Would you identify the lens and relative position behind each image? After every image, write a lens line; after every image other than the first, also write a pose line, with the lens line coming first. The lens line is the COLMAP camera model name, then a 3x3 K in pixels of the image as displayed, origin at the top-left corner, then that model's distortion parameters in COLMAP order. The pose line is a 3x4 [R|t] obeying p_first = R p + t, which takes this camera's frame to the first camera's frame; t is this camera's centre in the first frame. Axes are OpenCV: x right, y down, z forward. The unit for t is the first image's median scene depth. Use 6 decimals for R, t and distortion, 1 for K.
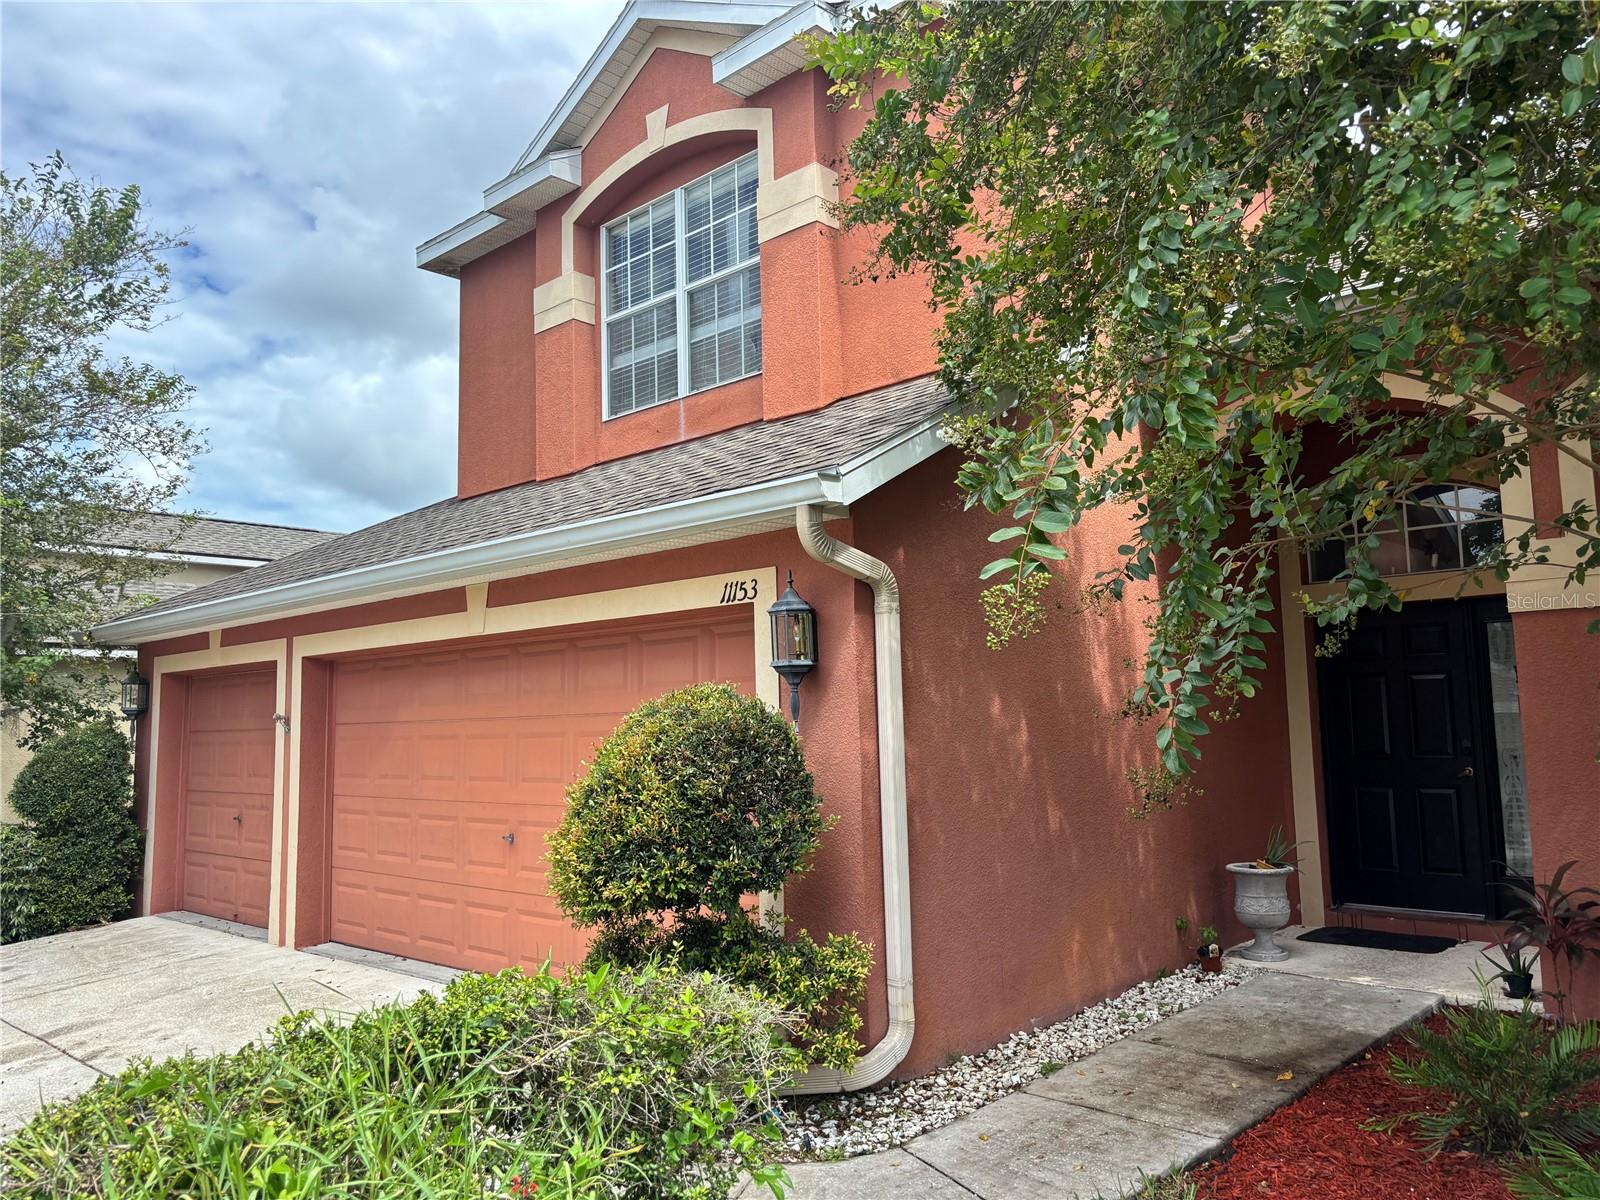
lens RADIAL K [[1255.6, 0, 788.5], [0, 1255.6, 617.5], [0, 0, 1]] dist [0.045810, -0.005738]
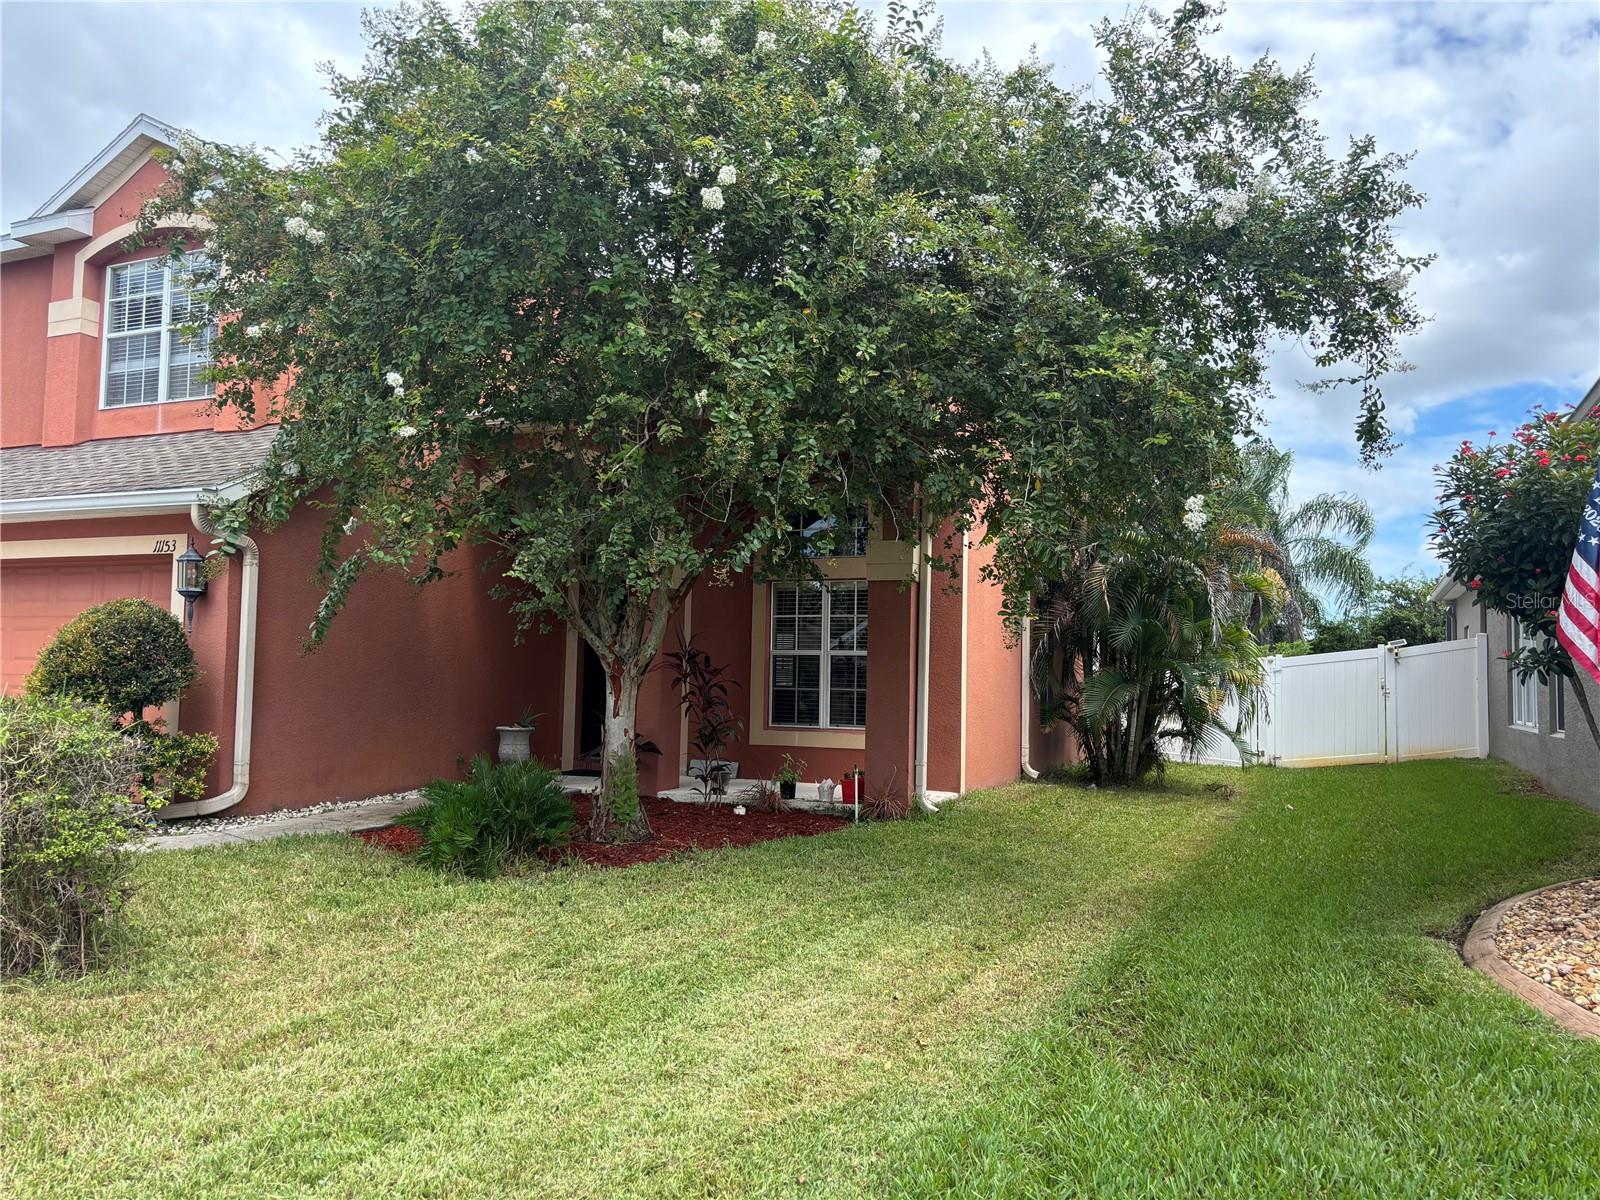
lens RADIAL K [[1198.7, 0, 815.7], [0, 1198.7, 606.0], [0, 0, 1]] dist [0.002881, -0.015065]
pose [[0.931635, 0.057097, 0.358881, 0.201670], [-0.068489, 0.997469, 0.019100, -0.030897], [-0.356882, -0.042374, 0.933188, -0.829628]]
